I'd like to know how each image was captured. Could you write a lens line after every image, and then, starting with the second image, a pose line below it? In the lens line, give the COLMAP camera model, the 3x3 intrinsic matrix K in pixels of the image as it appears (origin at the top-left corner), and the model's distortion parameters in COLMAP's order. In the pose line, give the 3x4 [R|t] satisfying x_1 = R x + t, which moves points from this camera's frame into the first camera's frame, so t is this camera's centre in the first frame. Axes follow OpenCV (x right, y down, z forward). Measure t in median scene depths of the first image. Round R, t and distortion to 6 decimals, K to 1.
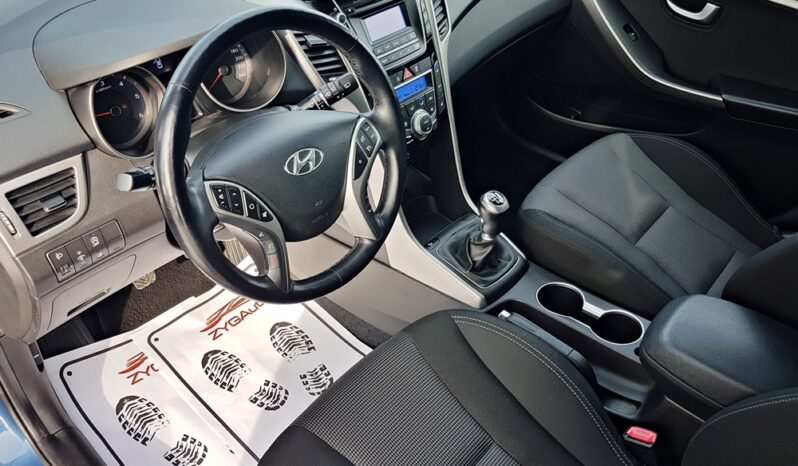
lens RADIAL K [[613.7, 0, 387.4], [0, 613.7, 235.9], [0, 0, 1]] dist [-0.015801, -0.002374]
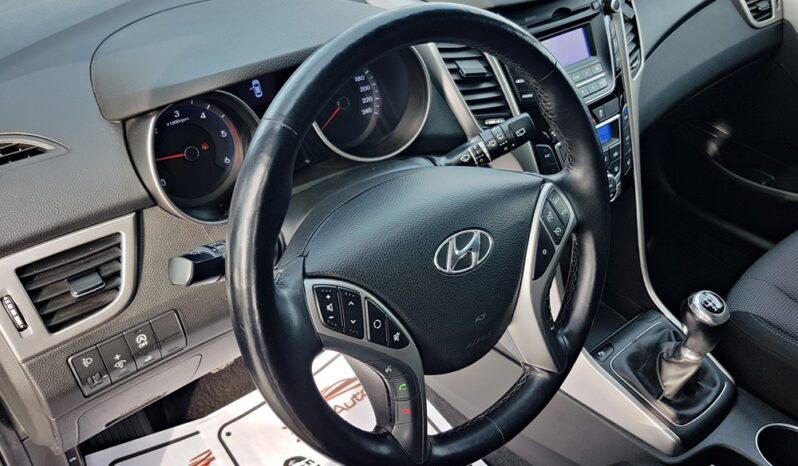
lens RADIAL K [[628.4, 0, 401.6], [0, 628.4, 229.1], [0, 0, 1]] dist [-0.031122, -0.002361]
pose [[0.988869, 0.066355, -0.133177, -0.103789], [-0.076760, 0.994257, -0.074578, -0.082626], [0.127463, 0.083970, 0.988282, 0.327431]]
